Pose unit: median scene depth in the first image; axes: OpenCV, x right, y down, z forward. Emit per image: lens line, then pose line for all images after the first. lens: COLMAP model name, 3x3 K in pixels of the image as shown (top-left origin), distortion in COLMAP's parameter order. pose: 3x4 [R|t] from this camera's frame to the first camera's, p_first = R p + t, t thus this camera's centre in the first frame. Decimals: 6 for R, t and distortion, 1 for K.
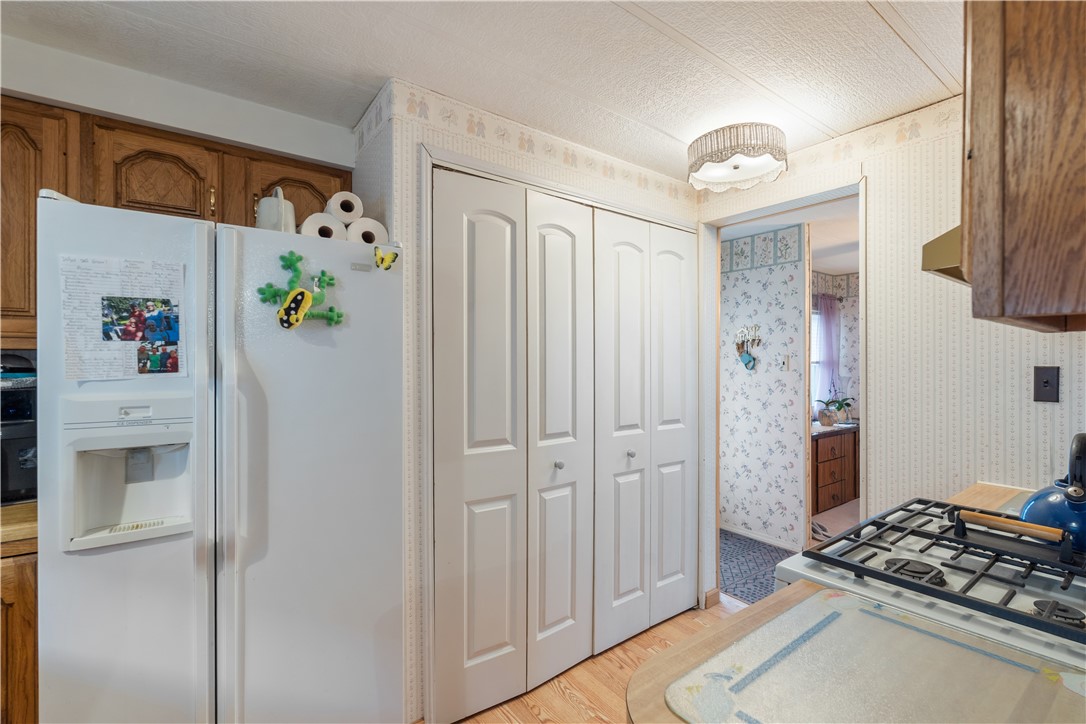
lens RADIAL K [[482.2, 0, 545.0], [0, 482.2, 365.6], [0, 0, 1]] dist [-0.002375, -0.000402]
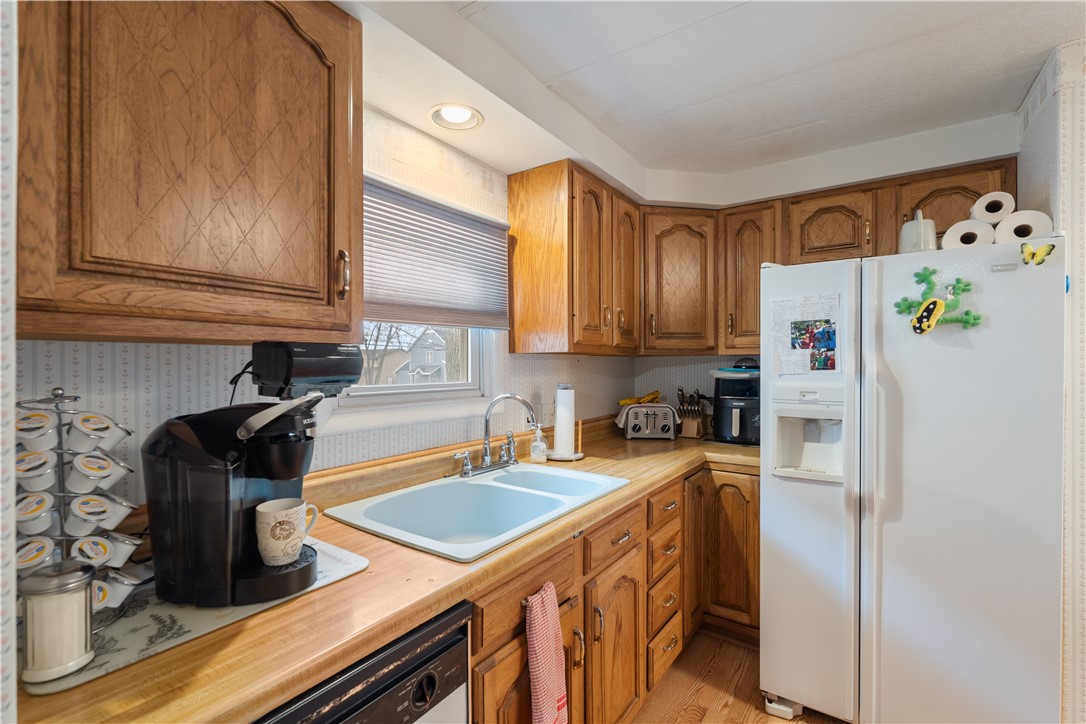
lens RADIAL K [[482.2, 0, 545.0], [0, 482.2, 365.6], [0, 0, 1]] dist [-0.002375, -0.000402]
pose [[0.332709, 0.003698, -0.943022, 0.278143], [-0.001969, 0.999993, 0.003227, -0.001065], [0.943027, 0.000783, 0.332714, -0.266917]]
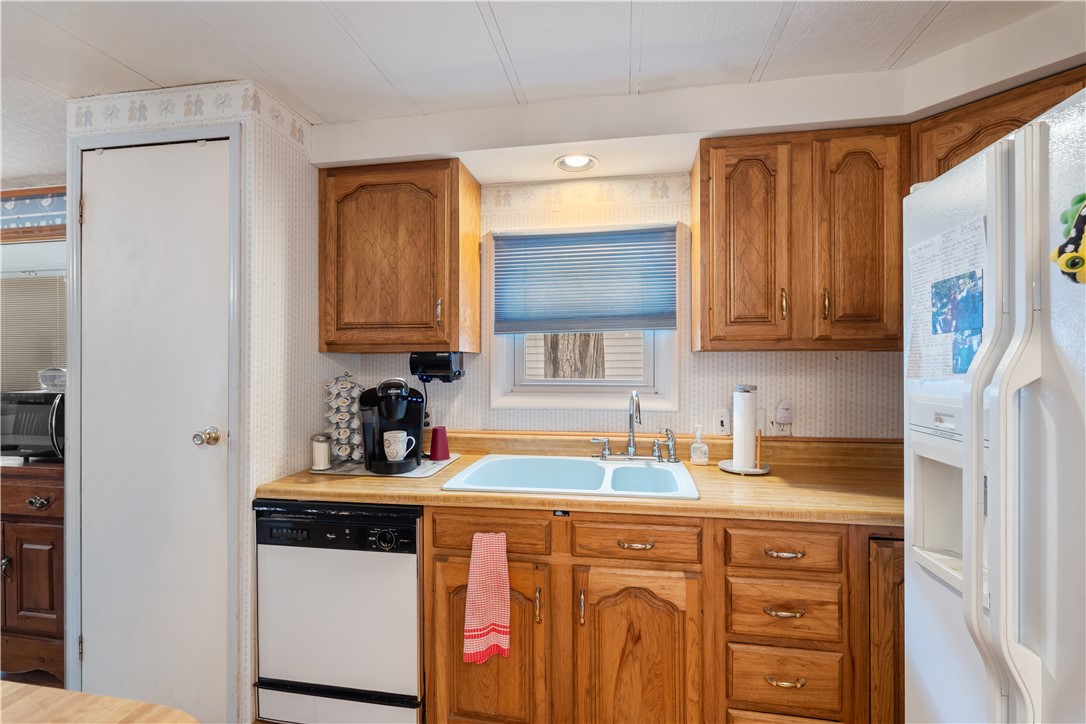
lens RADIAL K [[479.1, 0, 549.6], [0, 479.1, 366.9], [0, 0, 1]] dist [-0.002876, -0.000322]
pose [[-0.710851, 0.004839, -0.703326, 0.159667], [0.000229, 0.999978, 0.006648, 0.001067], [0.703343, 0.004565, -0.710836, 0.974017]]
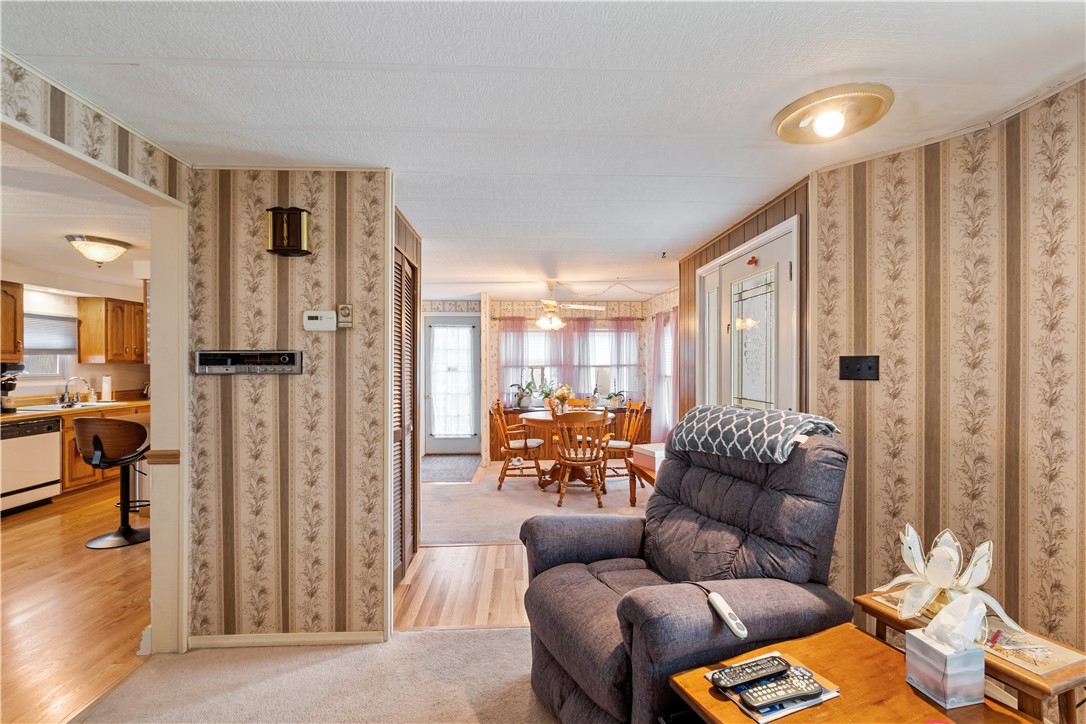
lens RADIAL K [[482.2, 0, 545.0], [0, 482.2, 365.6], [0, 0, 1]] dist [-0.002375, -0.000402]
pose [[0.839779, -0.000094, -0.542928, 4.683765], [-0.000447, 1.000000, -0.000865, -0.014185], [0.542927, 0.000969, 0.839779, -1.215604]]
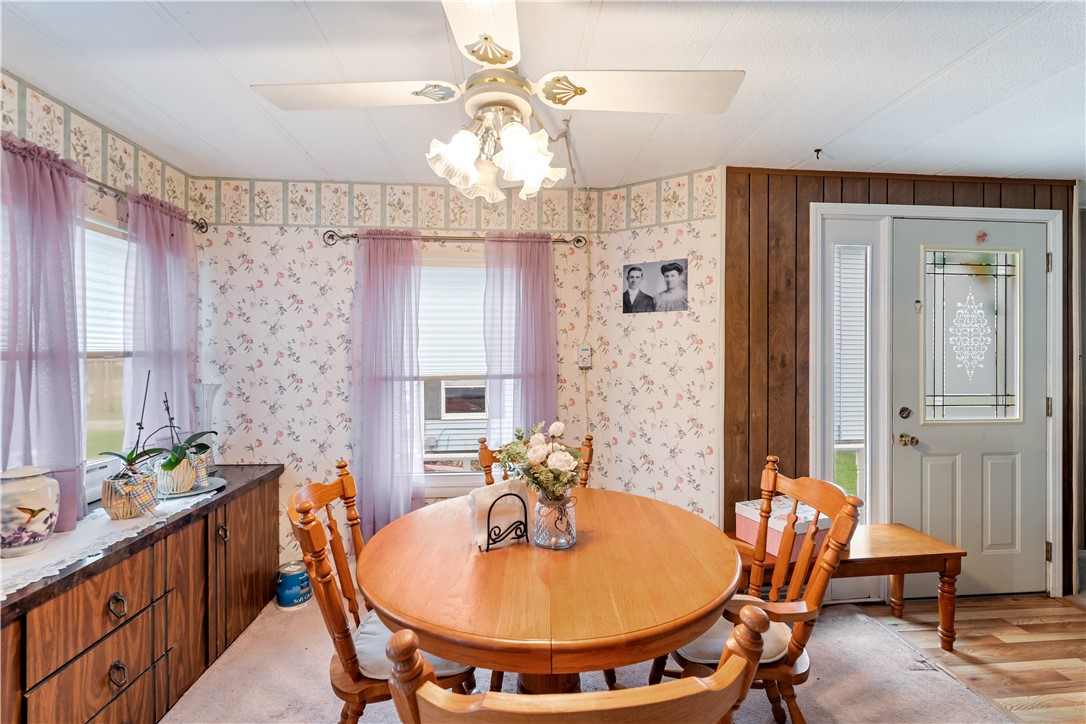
lens RADIAL K [[488.2, 0, 542.2], [0, 488.2, 353.1], [0, 0, 1]] dist [-0.002388, -0.000093]
pose [[0.511859, 0.001835, 0.859068, 1.532957], [0.000079, 0.999998, -0.002183, -0.020886], [-0.859070, 0.001185, 0.511858, 1.876600]]
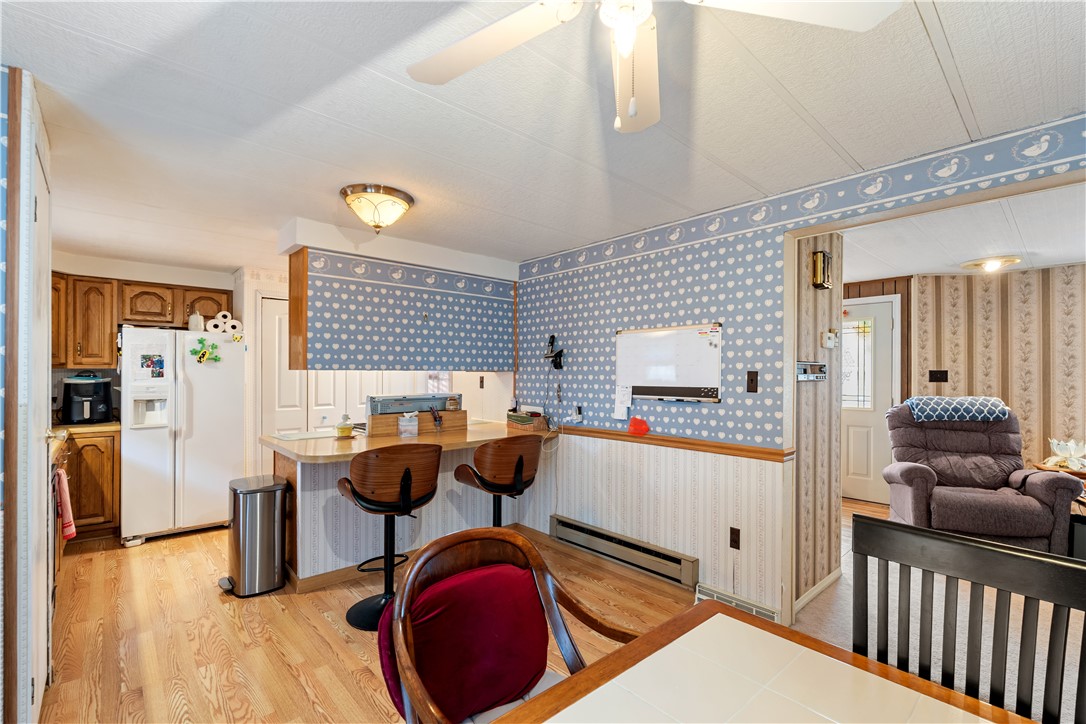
lens RADIAL K [[482.2, 0, 546.4], [0, 482.2, 374.6], [0, 0, 1]] dist [-0.003289, -0.000540]
pose [[0.993520, 0.002993, 0.113615, 1.340673], [-0.002821, 0.999995, -0.001673, -0.005209], [-0.113620, 0.001342, 0.993523, -2.352379]]
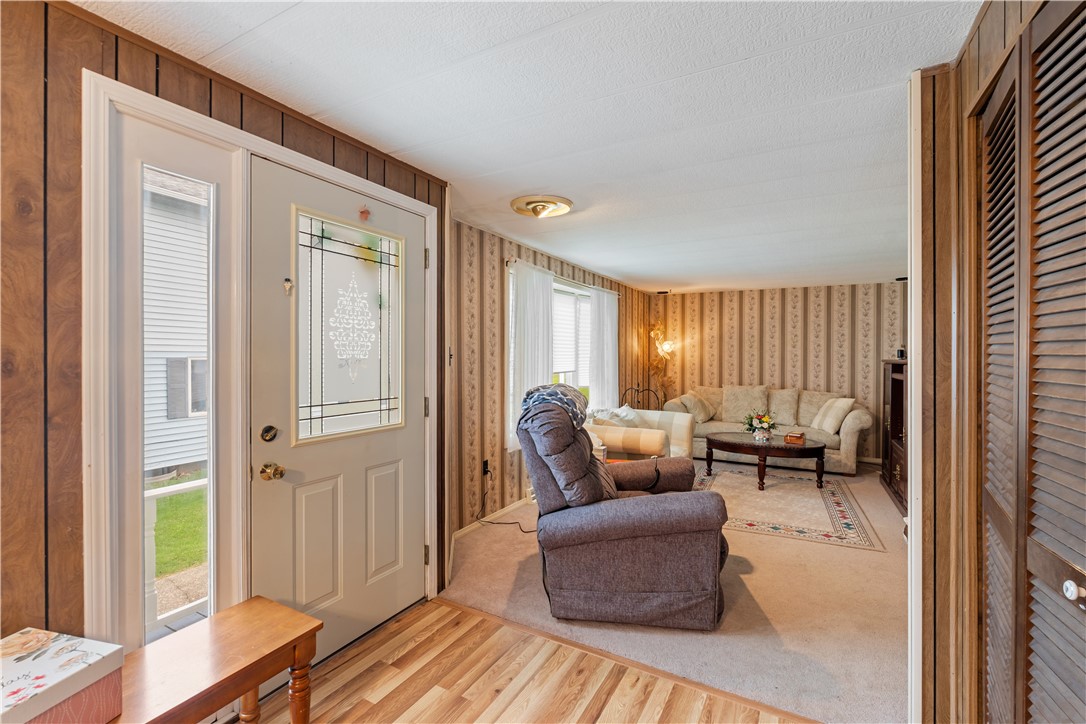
lens RADIAL K [[480.9, 0, 545.8], [0, 480.9, 358.4], [0, 0, 1]] dist [-0.003452, -0.000412]
pose [[-0.425926, -0.003130, 0.904752, 2.413233], [0.000122, 0.999994, 0.003518, -0.005333], [-0.904758, 0.001609, -0.425923, 1.481191]]
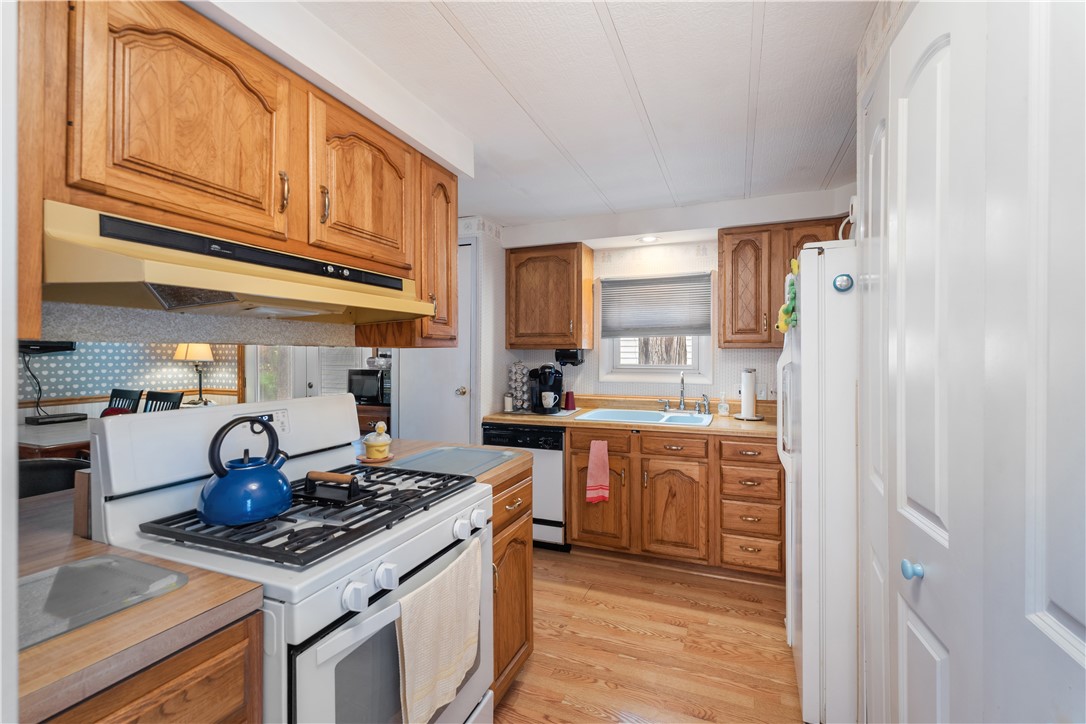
lens RADIAL K [[480.9, 0, 545.8], [0, 480.9, 358.4], [0, 0, 1]] dist [-0.003452, -0.000412]
pose [[-0.849321, 0.004188, -0.527860, 0.915741], [-0.000808, 0.999957, 0.009233, -0.008204], [0.527876, 0.008268, -0.849281, 1.911466]]
